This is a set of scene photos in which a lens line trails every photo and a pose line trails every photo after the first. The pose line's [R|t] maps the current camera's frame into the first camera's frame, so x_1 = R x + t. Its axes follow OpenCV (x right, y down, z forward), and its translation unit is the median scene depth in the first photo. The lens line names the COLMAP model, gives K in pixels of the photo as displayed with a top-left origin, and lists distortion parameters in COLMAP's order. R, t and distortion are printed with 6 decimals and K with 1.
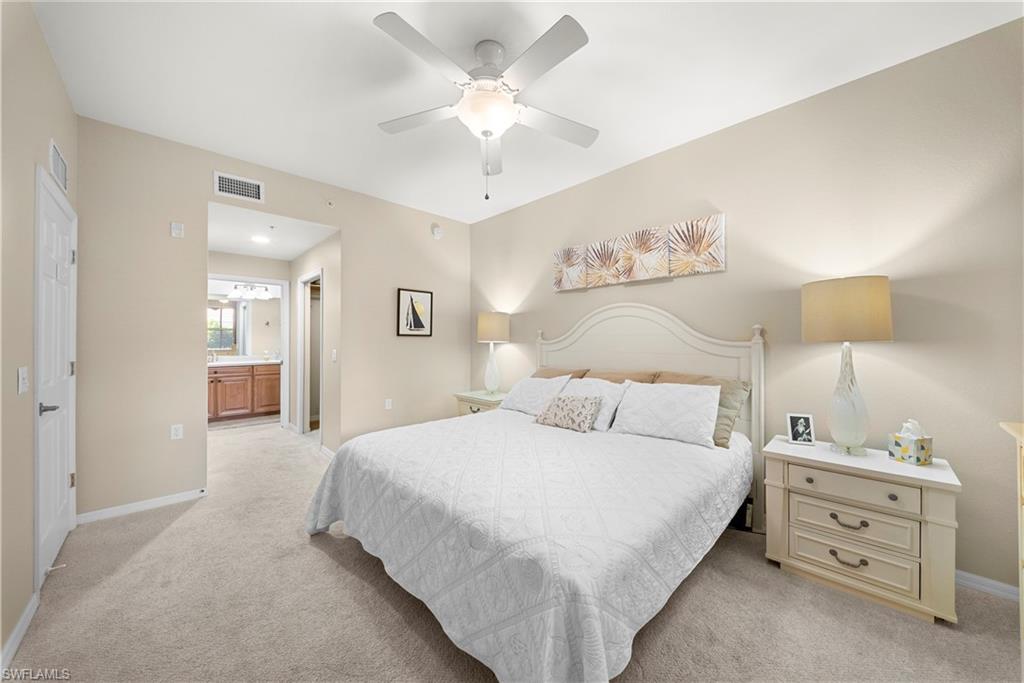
lens RADIAL K [[377.8, 0, 509.2], [0, 377.8, 335.9], [0, 0, 1]] dist [0.024700, 0.000009]
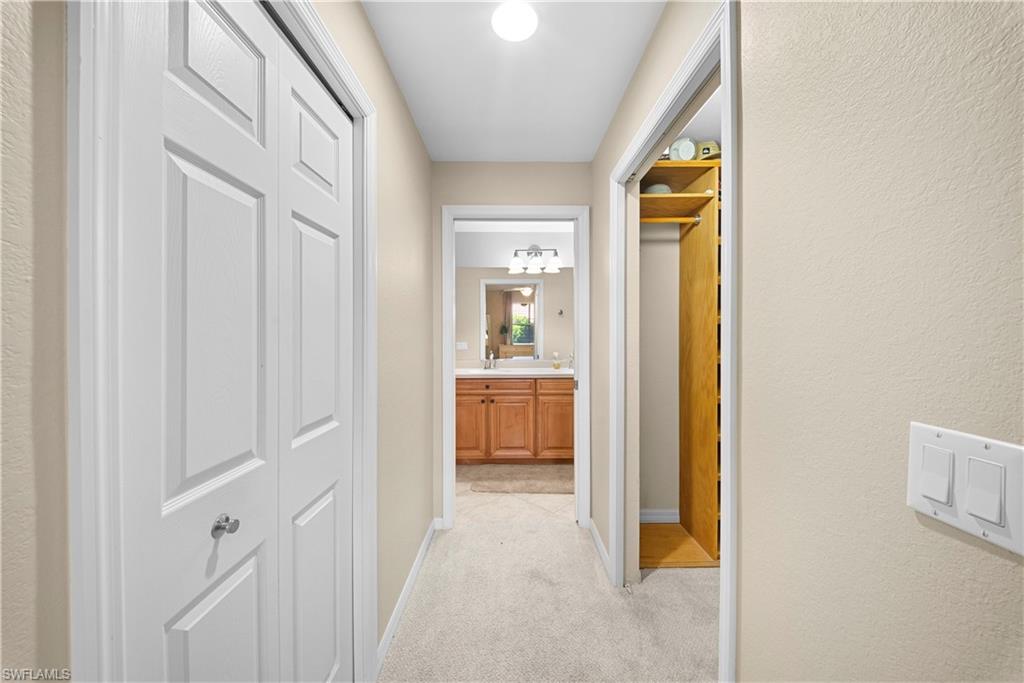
lens RADIAL K [[358.9, 0, 513.8], [0, 358.9, 336.5], [0, 0, 1]] dist [0.009786, -0.007244]
pose [[0.750492, 0.006123, -0.660851, -0.325481], [0.002181, 0.999929, 0.011742, 0.004752], [0.660876, -0.010254, 0.750425, 0.556475]]
